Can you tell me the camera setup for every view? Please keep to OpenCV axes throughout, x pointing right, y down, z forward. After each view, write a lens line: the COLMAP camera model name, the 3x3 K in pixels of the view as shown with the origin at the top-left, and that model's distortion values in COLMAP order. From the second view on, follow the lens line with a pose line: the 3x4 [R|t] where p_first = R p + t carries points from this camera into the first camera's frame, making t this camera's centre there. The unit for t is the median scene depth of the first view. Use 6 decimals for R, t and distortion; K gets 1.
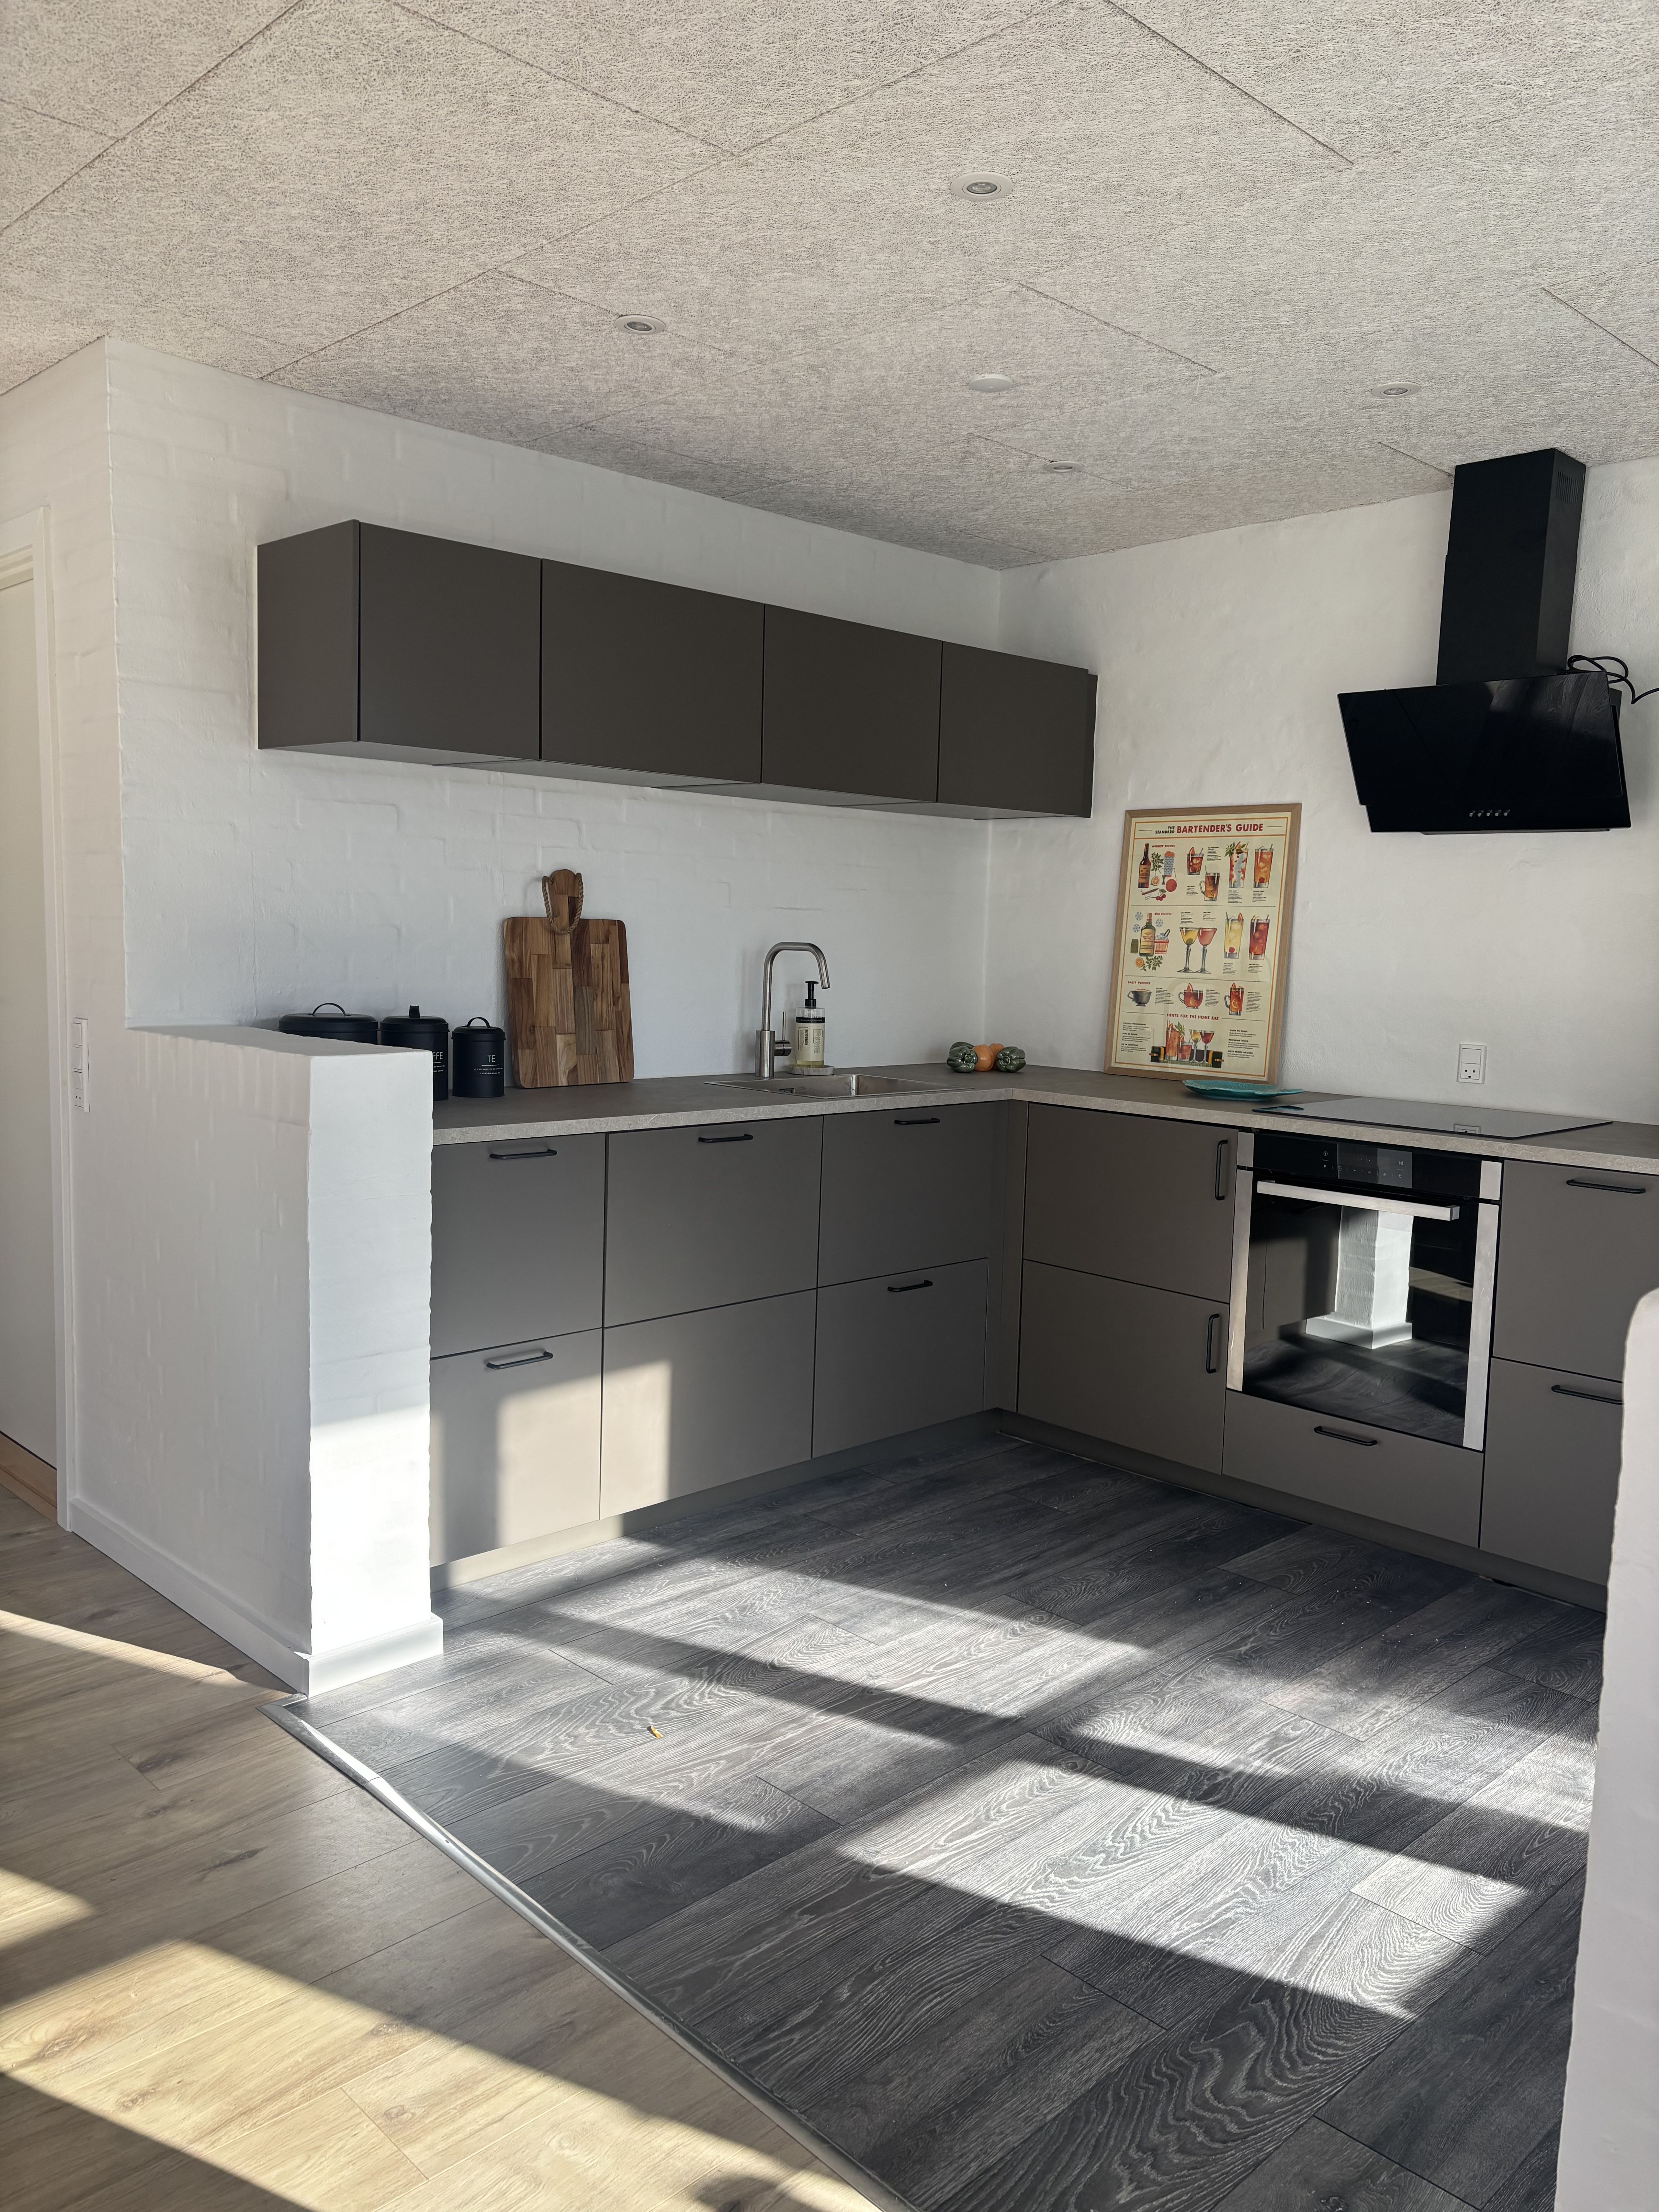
lens RADIAL K [[1659.5, 0, 815.1], [0, 1659.5, 1096.5], [0, 0, 1]] dist [0.063336, -0.062927]
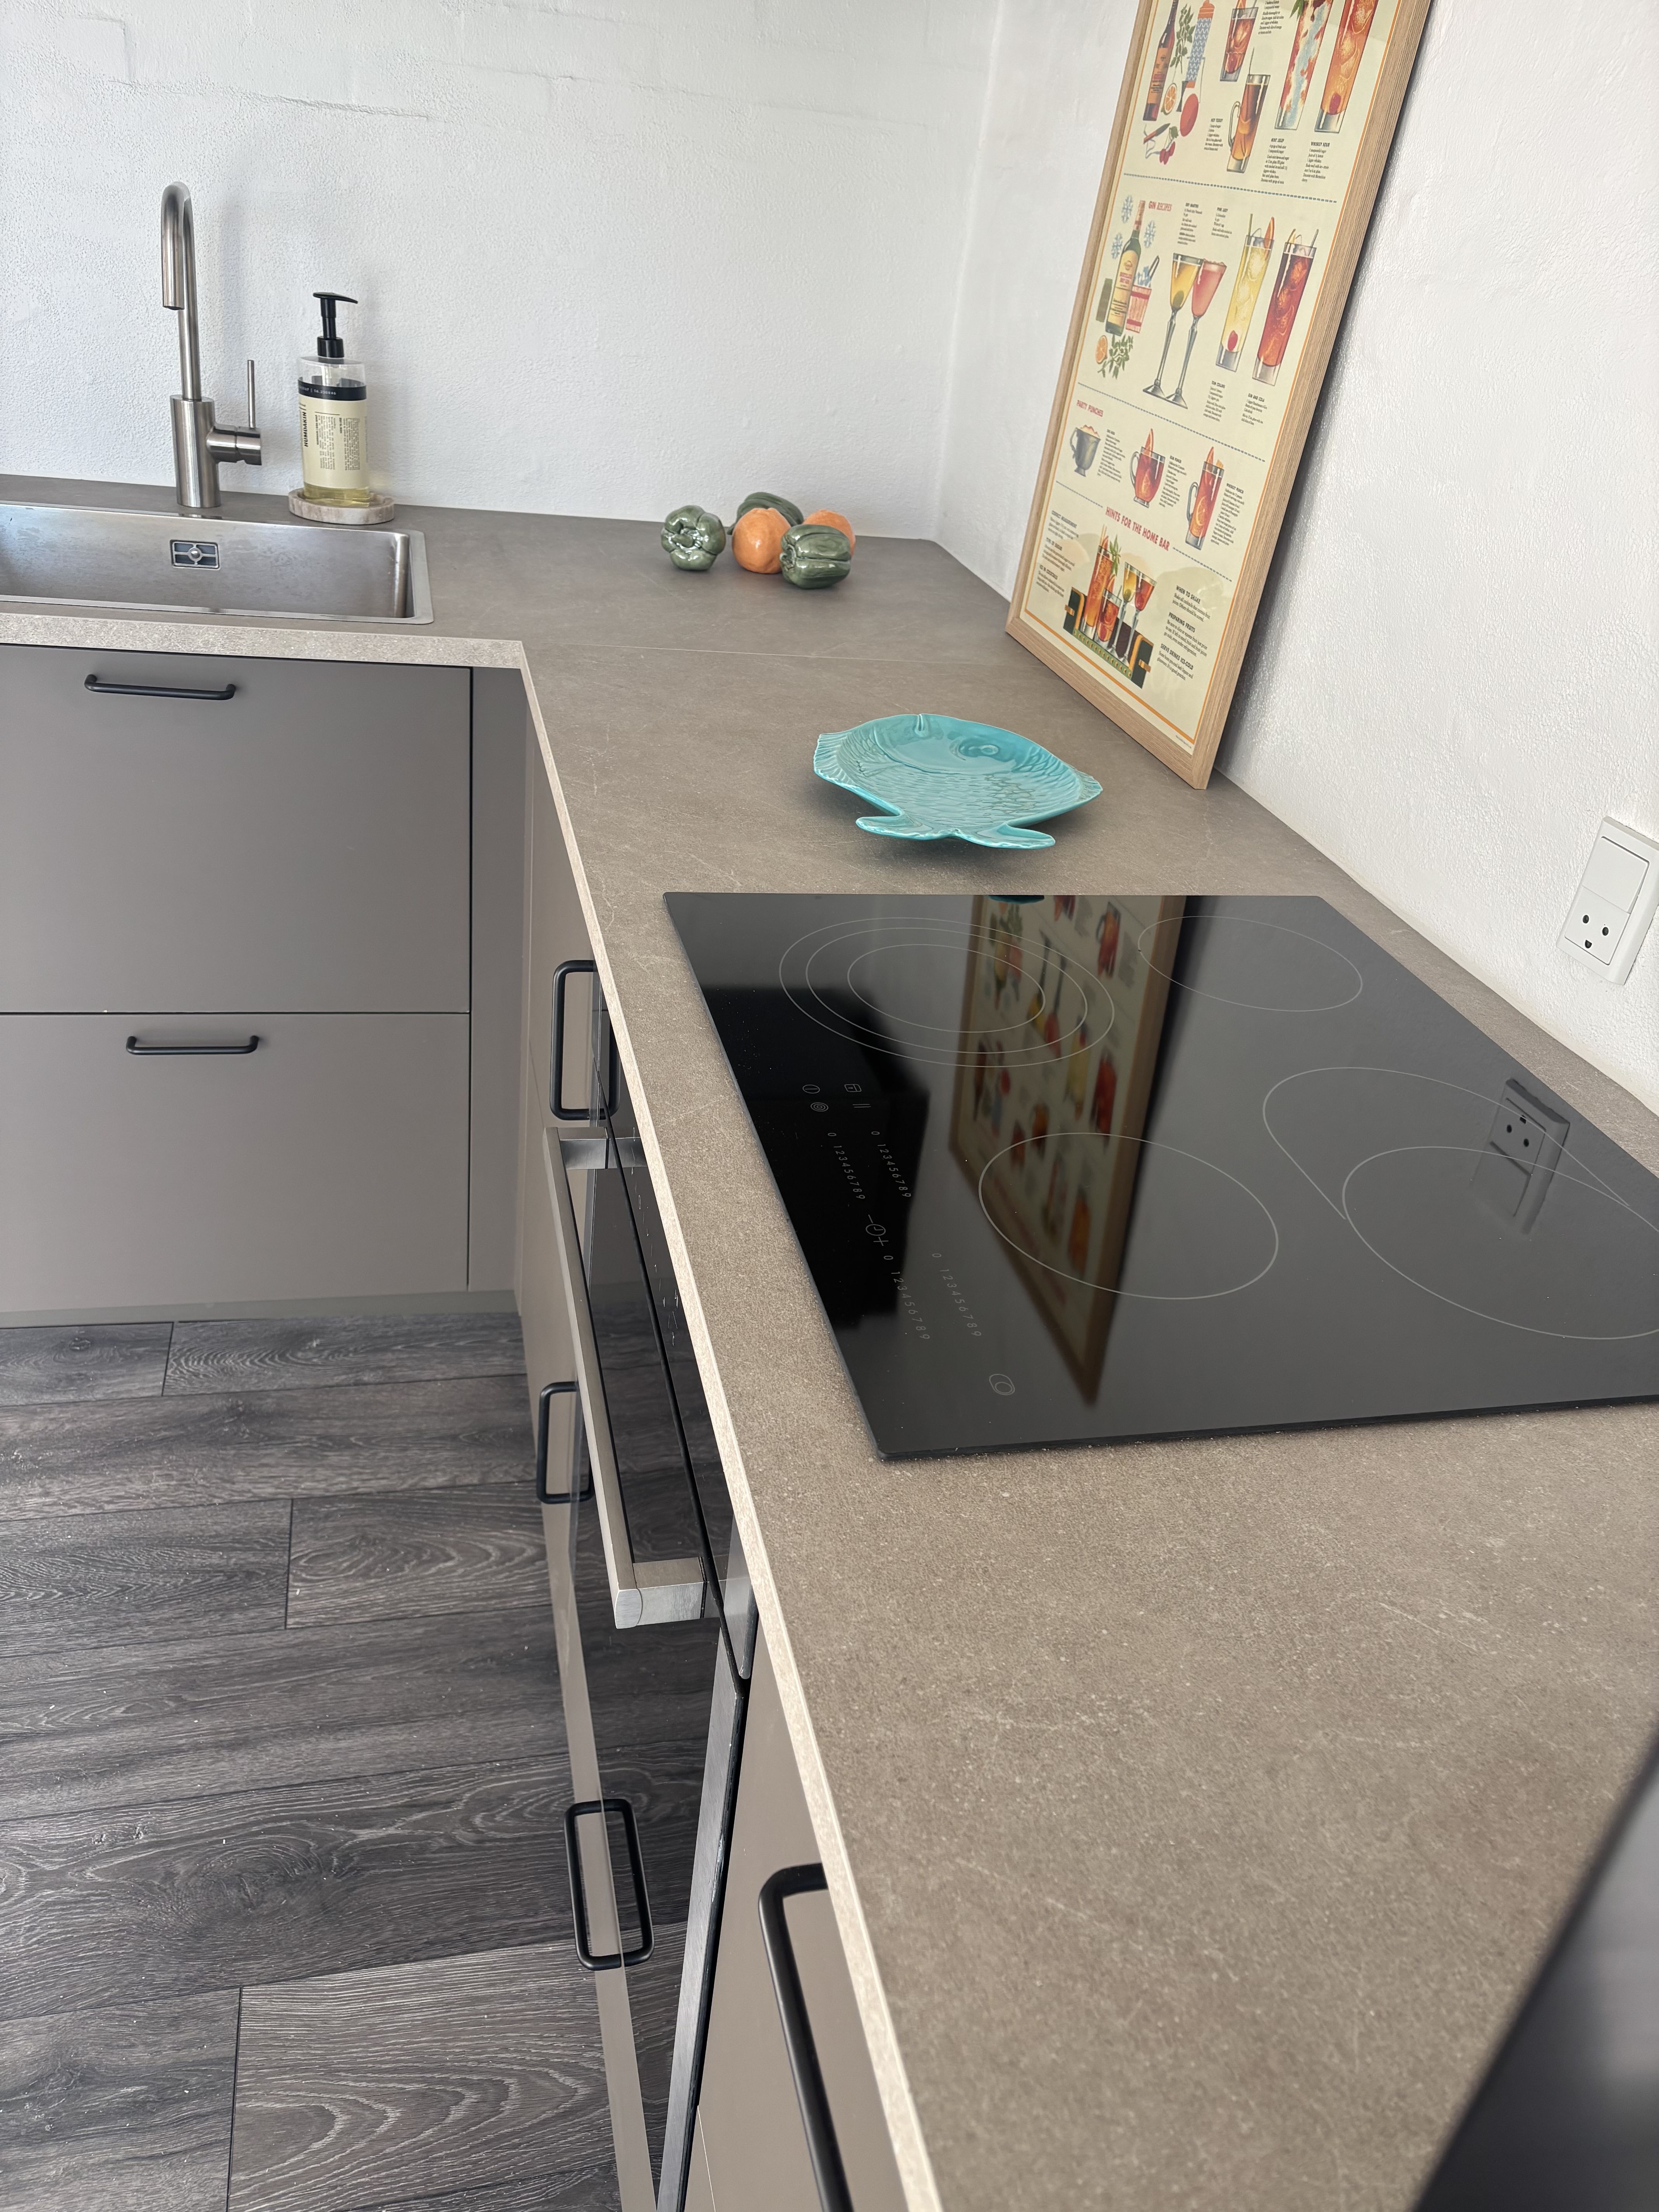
lens RADIAL K [[1682.4, 0, 820.7], [0, 1682.4, 1111.1], [0, 0, 1]] dist [0.053031, -0.071039]
pose [[0.856013, 0.314107, -0.410583, 0.404927], [-0.138369, 0.904472, 0.403465, -0.081617], [0.498092, -0.288559, 0.817703, 0.700264]]
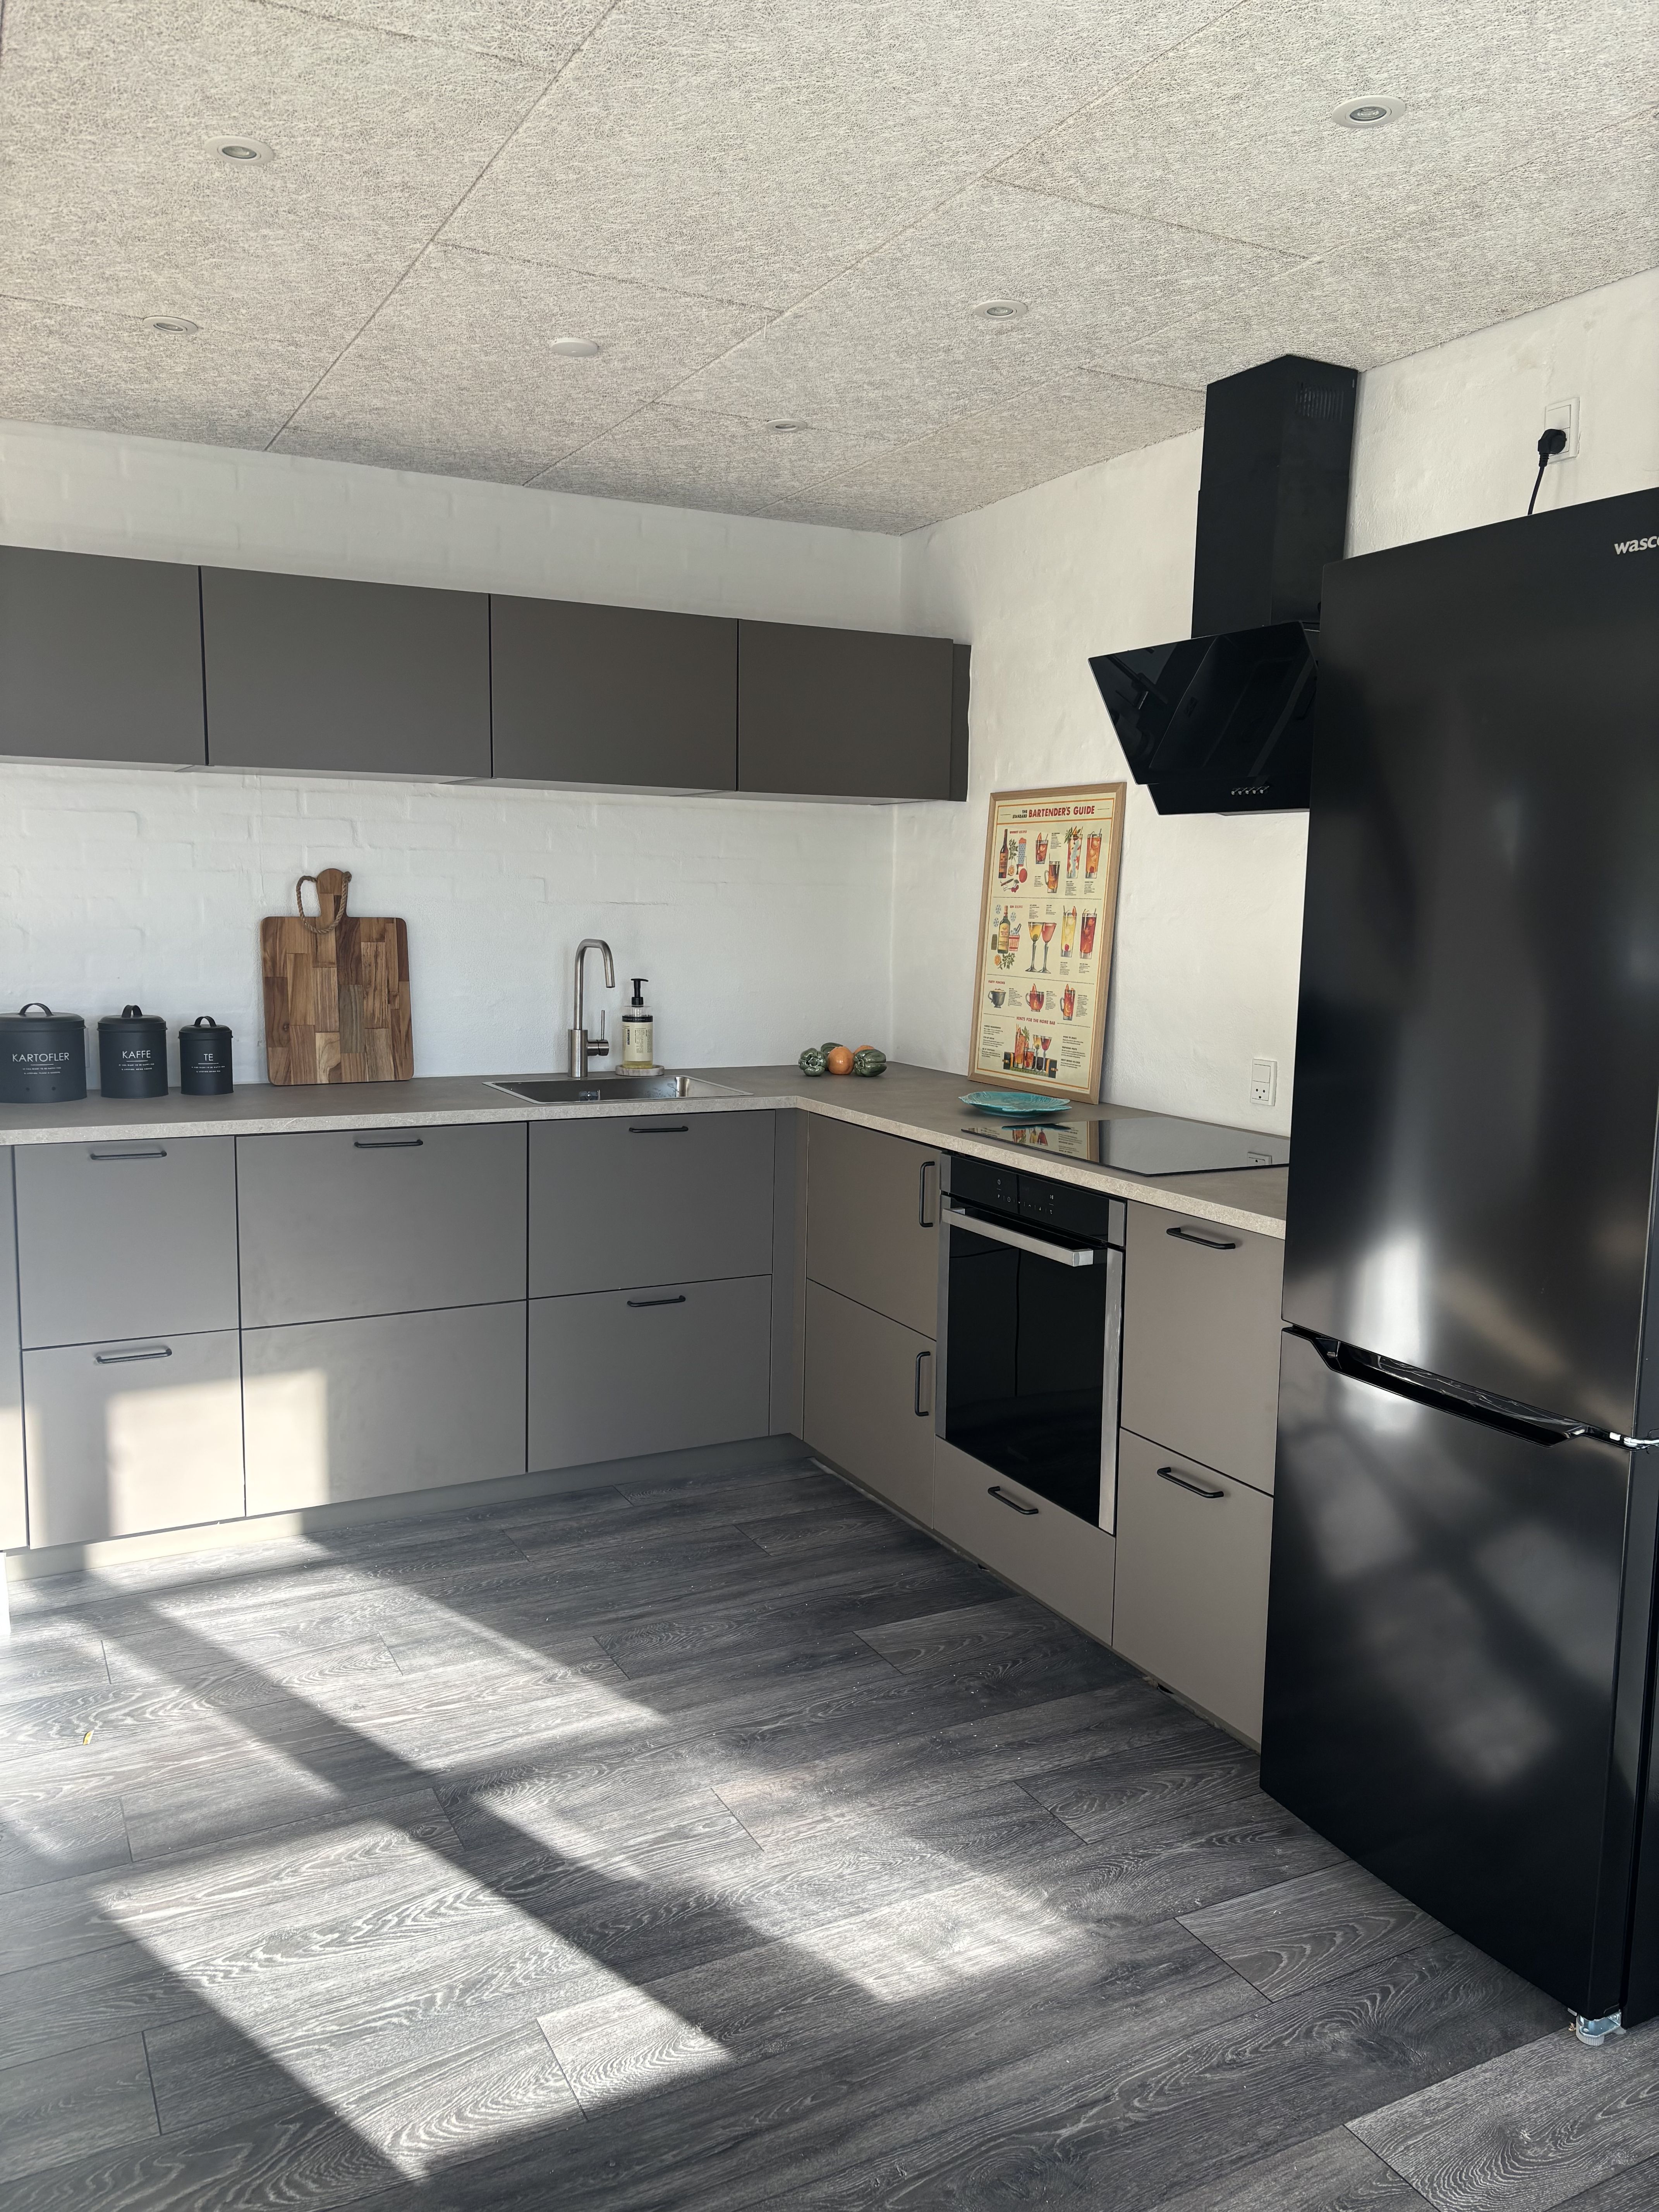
lens RADIAL K [[1652.3, 0, 808.5], [0, 1652.3, 1099.7], [0, 0, 1]] dist [0.066146, -0.062914]
pose [[0.957845, 0.026521, -0.286058, 0.412196], [-0.021597, 0.999560, 0.020354, -0.023053], [0.286472, -0.013317, 0.957996, 0.113710]]
